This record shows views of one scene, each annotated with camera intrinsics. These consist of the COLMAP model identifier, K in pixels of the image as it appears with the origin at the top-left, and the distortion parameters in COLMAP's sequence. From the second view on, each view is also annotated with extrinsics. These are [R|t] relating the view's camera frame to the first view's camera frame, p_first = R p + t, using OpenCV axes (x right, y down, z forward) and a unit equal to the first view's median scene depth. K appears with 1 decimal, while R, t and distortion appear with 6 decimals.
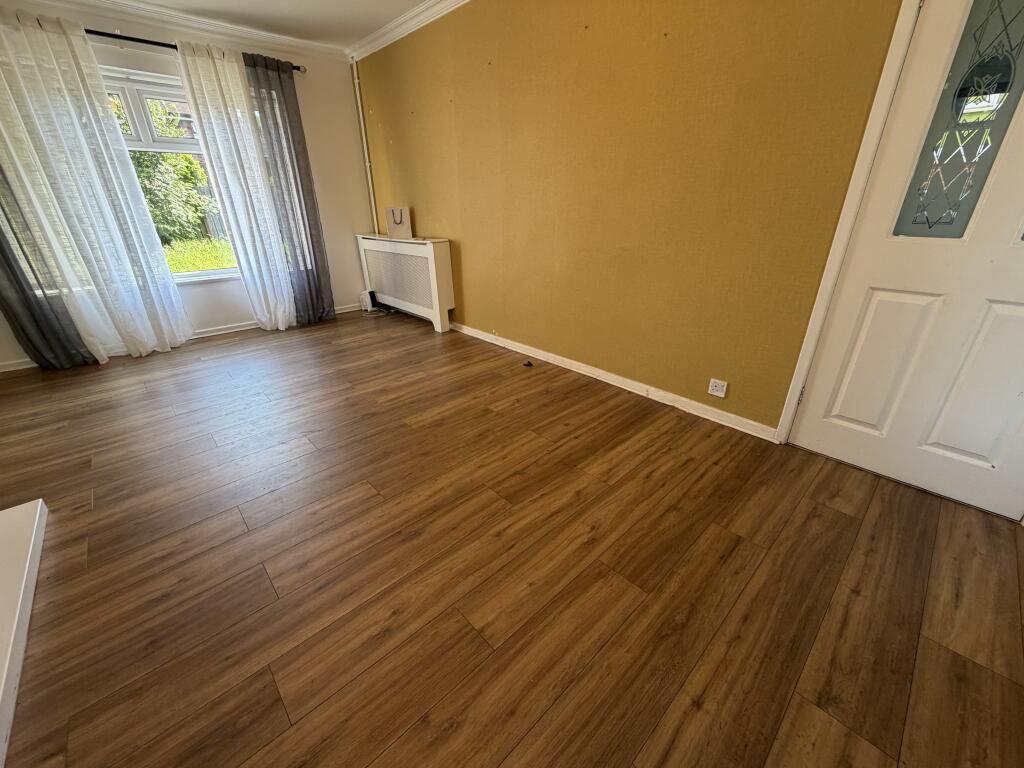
lens RADIAL K [[409.5, 0, 511.0], [0, 409.5, 383.7], [0, 0, 1]] dist [0.001874, -0.000256]
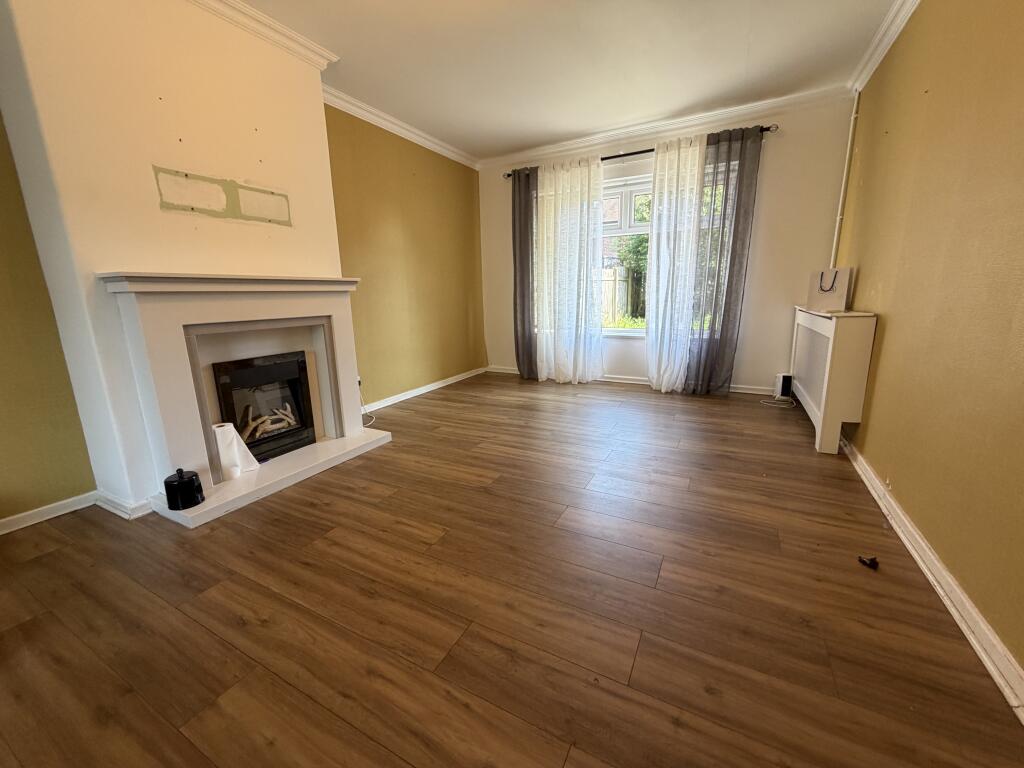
lens RADIAL K [[409.5, 0, 509.5], [0, 409.5, 383.7], [0, 0, 1]] dist [0.001874, -0.000256]
pose [[0.326843, 0.212047, -0.920983, 0.272974], [-0.365259, 0.927123, 0.083836, -0.115324], [0.871642, 0.308996, 0.380476, 0.346161]]
